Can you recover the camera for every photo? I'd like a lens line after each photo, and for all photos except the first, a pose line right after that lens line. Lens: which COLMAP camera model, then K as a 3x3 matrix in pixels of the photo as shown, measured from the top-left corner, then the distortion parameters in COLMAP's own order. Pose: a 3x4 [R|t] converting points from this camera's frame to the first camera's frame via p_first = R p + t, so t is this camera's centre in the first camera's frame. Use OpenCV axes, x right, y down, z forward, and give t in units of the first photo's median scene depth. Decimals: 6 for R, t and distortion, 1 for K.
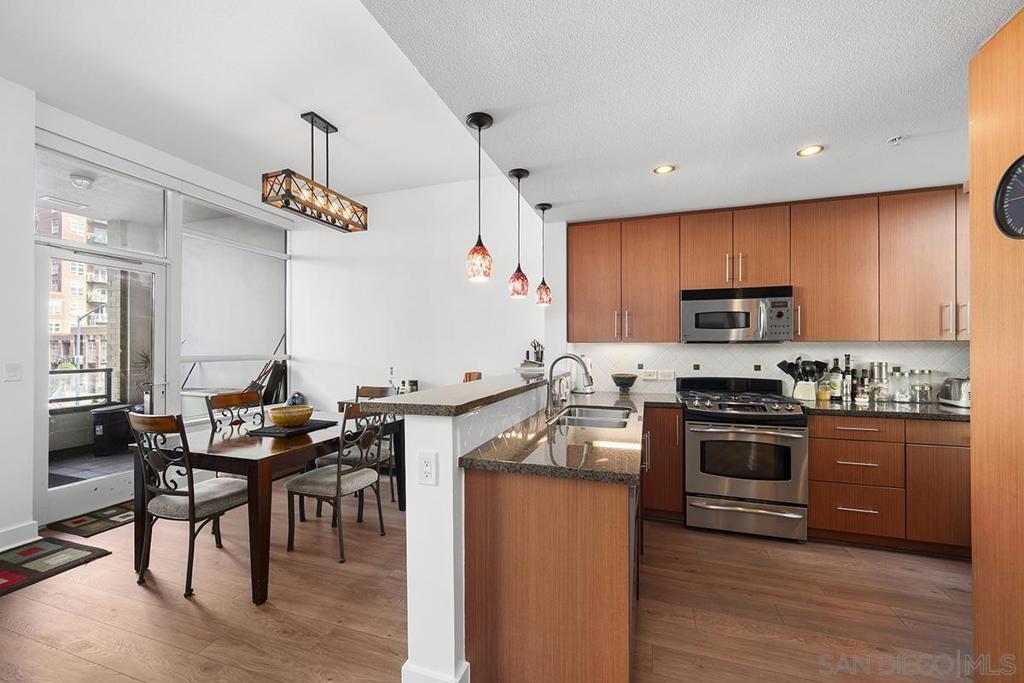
lens RADIAL K [[408.2, 0, 510.6], [0, 408.2, 343.7], [0, 0, 1]] dist [0.000457, 0.000128]
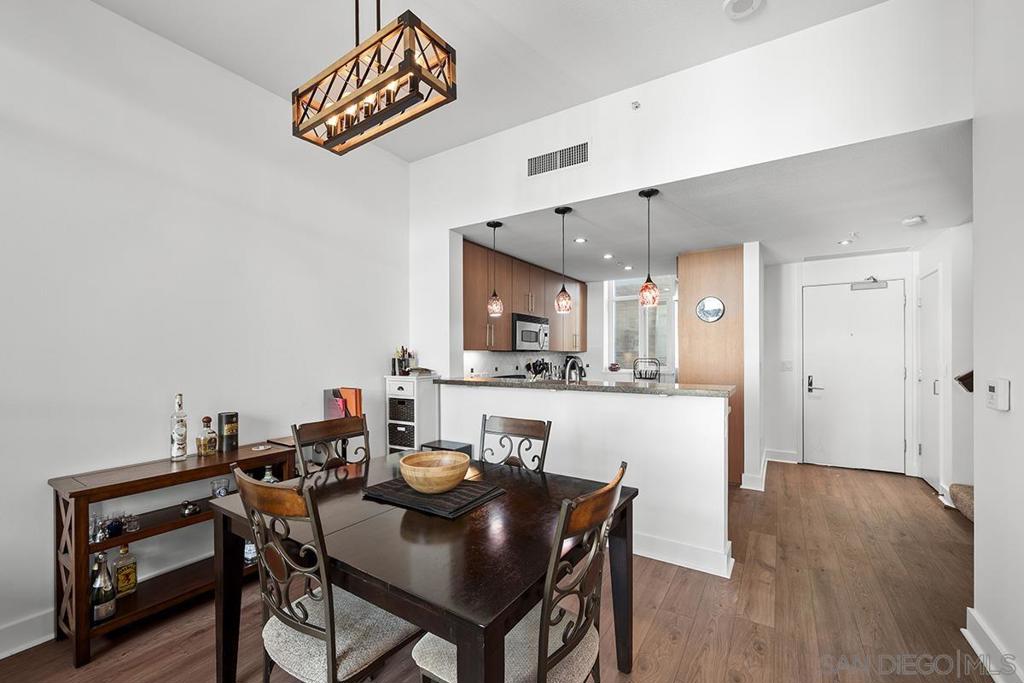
lens RADIAL K [[420.2, 0, 510.5], [0, 420.2, 355.0], [0, 0, 1]] dist [0.000421, -0.000022]
pose [[0.241434, 0.000366, 0.970417, -1.015780], [-0.005739, 0.999983, 0.001051, 0.009923], [-0.970400, -0.005823, 0.241432, 0.705435]]
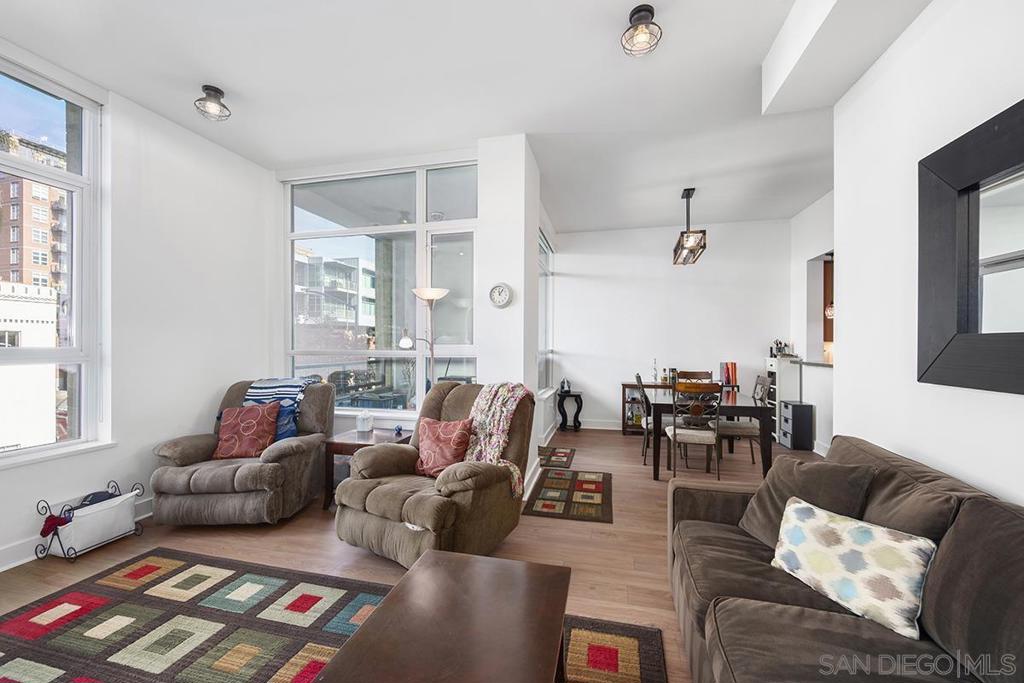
lens RADIAL K [[406.9, 0, 510.7], [0, 406.9, 348.5], [0, 0, 1]] dist [0.002394, 0.000168]
pose [[0.996575, 0.003740, 0.082609, -1.289400], [-0.005330, 0.999805, 0.019040, 0.000627], [-0.082522, -0.019415, 0.996400, -0.449793]]
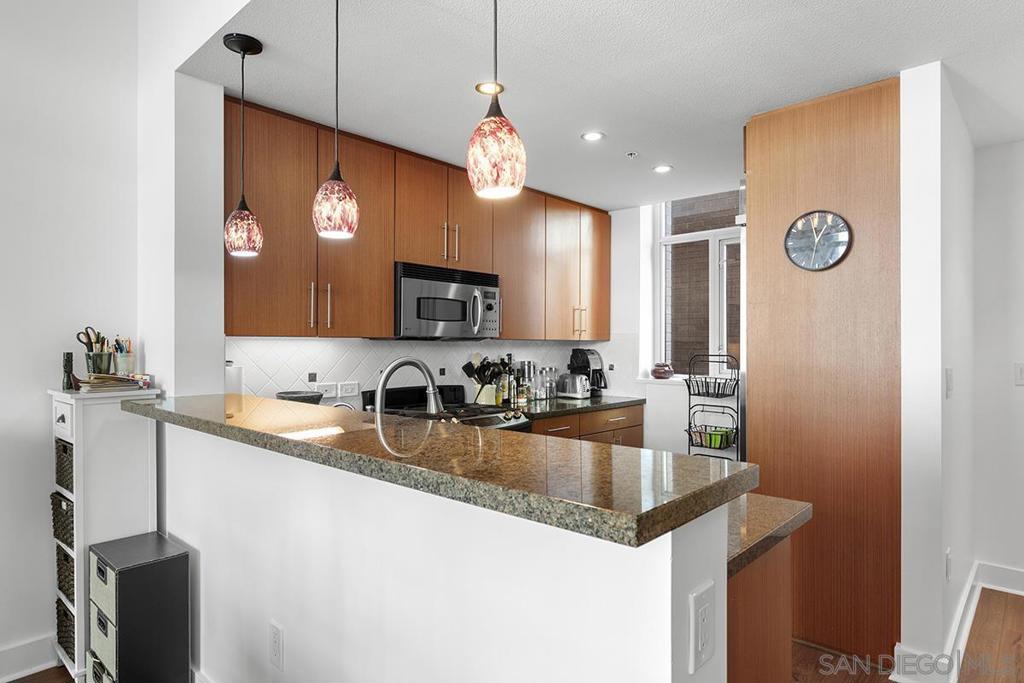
lens RADIAL K [[583.4, 0, 510.2], [0, 583.4, 344.3], [0, 0, 1]] dist [0.000115, -0.000363]
pose [[0.404297, 0.004514, 0.914617, -0.416484], [-0.009408, 0.999955, -0.000777, 0.005842], [-0.914579, -0.008291, 0.404322, 0.460091]]
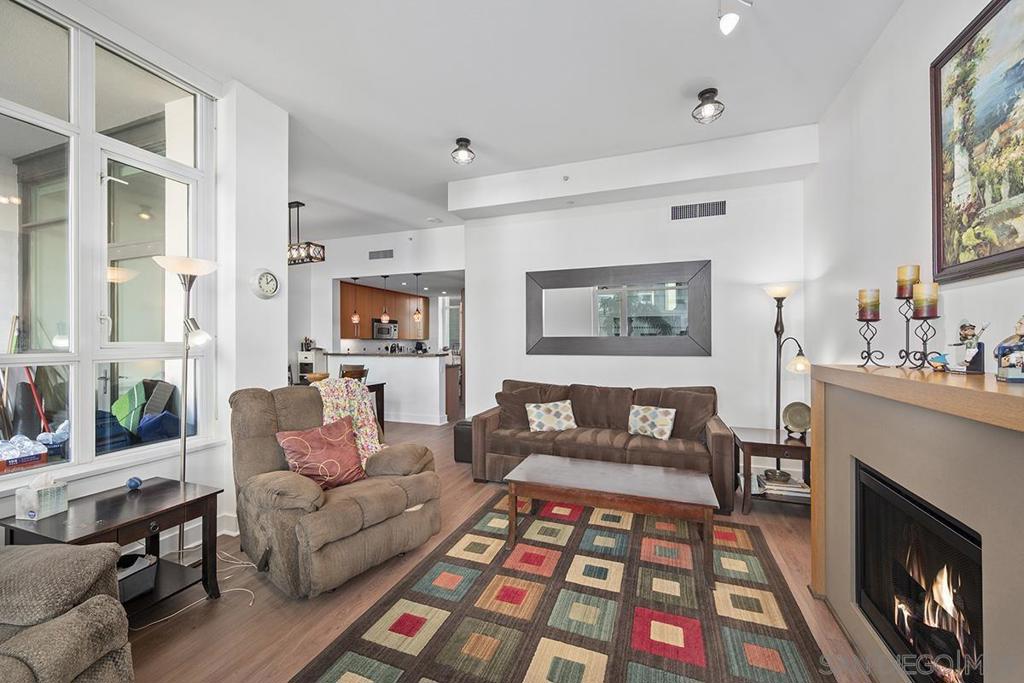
lens RADIAL K [[404.8, 0, 511.1], [0, 404.8, 342.7], [0, 0, 1]] dist [0.000520, -0.000161]
pose [[0.031441, -0.001565, 0.999504, -2.174547], [-0.007576, 0.999970, 0.001804, 0.009080], [-0.999477, -0.007629, 0.031428, 0.070749]]
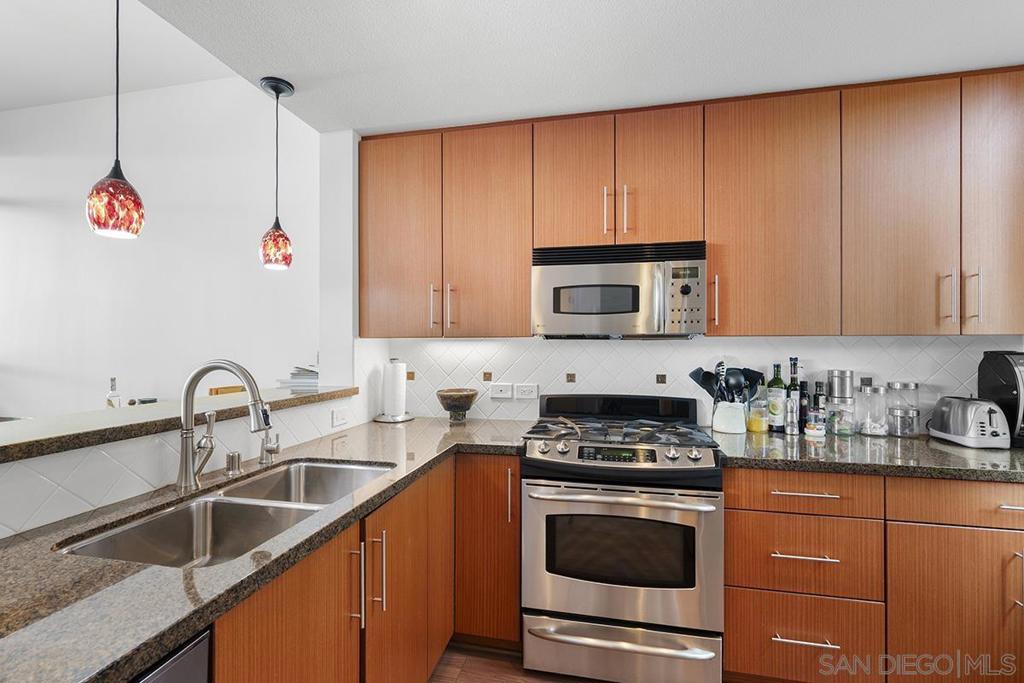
lens RADIAL K [[454.1, 0, 512.0], [0, 454.1, 341.5], [0, 0, 1]] dist [0.002003, 0.000296]
pose [[0.993553, 0.001636, 0.113354, 0.329929], [-0.001637, 0.999999, -0.000085, 0.002984], [-0.113354, -0.000101, 0.993555, 0.372902]]
